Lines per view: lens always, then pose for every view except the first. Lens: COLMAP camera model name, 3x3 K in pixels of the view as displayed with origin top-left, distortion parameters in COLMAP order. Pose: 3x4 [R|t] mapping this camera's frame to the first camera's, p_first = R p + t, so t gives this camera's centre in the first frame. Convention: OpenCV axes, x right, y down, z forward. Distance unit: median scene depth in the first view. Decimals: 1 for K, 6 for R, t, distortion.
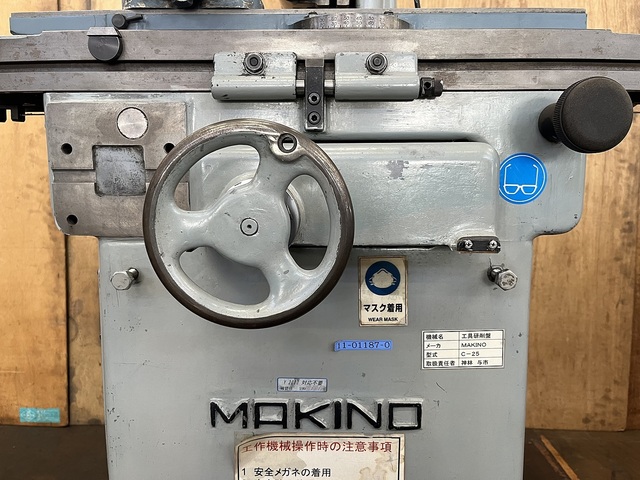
lens RADIAL K [[497.6, 0, 321.2], [0, 497.6, 236.2], [0, 0, 1]] dist [0.035799, -0.086687]
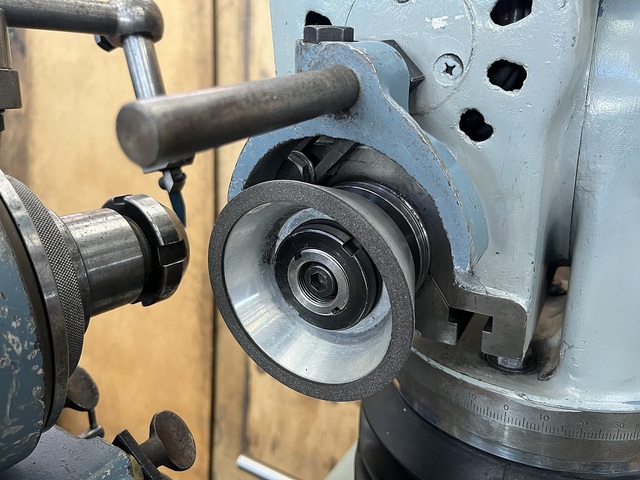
lens RADIAL K [[497.6, 0, 321.2], [0, 497.6, 236.2], [0, 0, 1]] dist [0.035799, -0.086687]
pose [[0.855886, 0.141570, -0.497411, 0.049644], [-0.081632, 0.986728, 0.140372, -0.303606], [0.510681, -0.079537, 0.856083, 0.378145]]
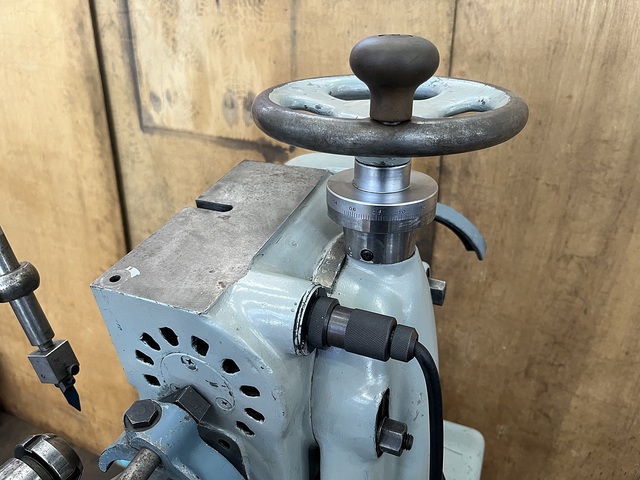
lens RADIAL K [[497.6, 0, 321.2], [0, 497.6, 236.2], [0, 0, 1]] dist [0.035799, -0.086687]
pose [[0.921048, 0.164141, -0.353170, 0.116633], [-0.044331, 0.945137, 0.323653, -0.488637], [0.386918, -0.282444, 0.877792, 0.355659]]
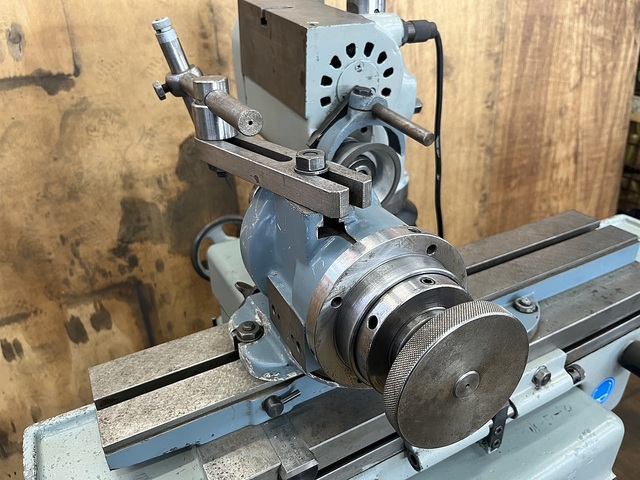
lens RADIAL K [[497.6, 0, 321.2], [0, 497.6, 236.2], [0, 0, 1]] dist [0.035799, -0.086687]
pose [[0.872092, -0.244941, 0.423627, -0.243664], [0.096209, 0.934635, 0.342346, -0.368985], [-0.479791, -0.257801, 0.838653, 0.158309]]
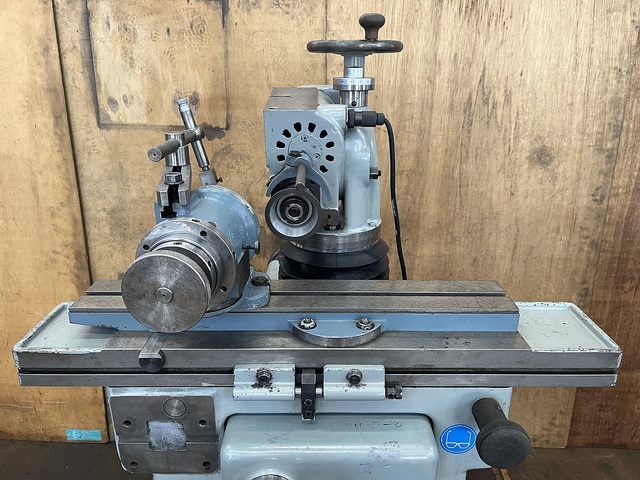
lens RADIAL K [[490.6, 0, 322.5], [0, 490.6, 242.0], [0, 0, 1]] dist [0.067381, -0.117367]
pose [[0.999981, 0.000746, 0.006042, 0.006078], [-0.001973, 0.978625, 0.205644, -0.355497], [-0.005760, -0.205652, 0.978608, -0.086058]]
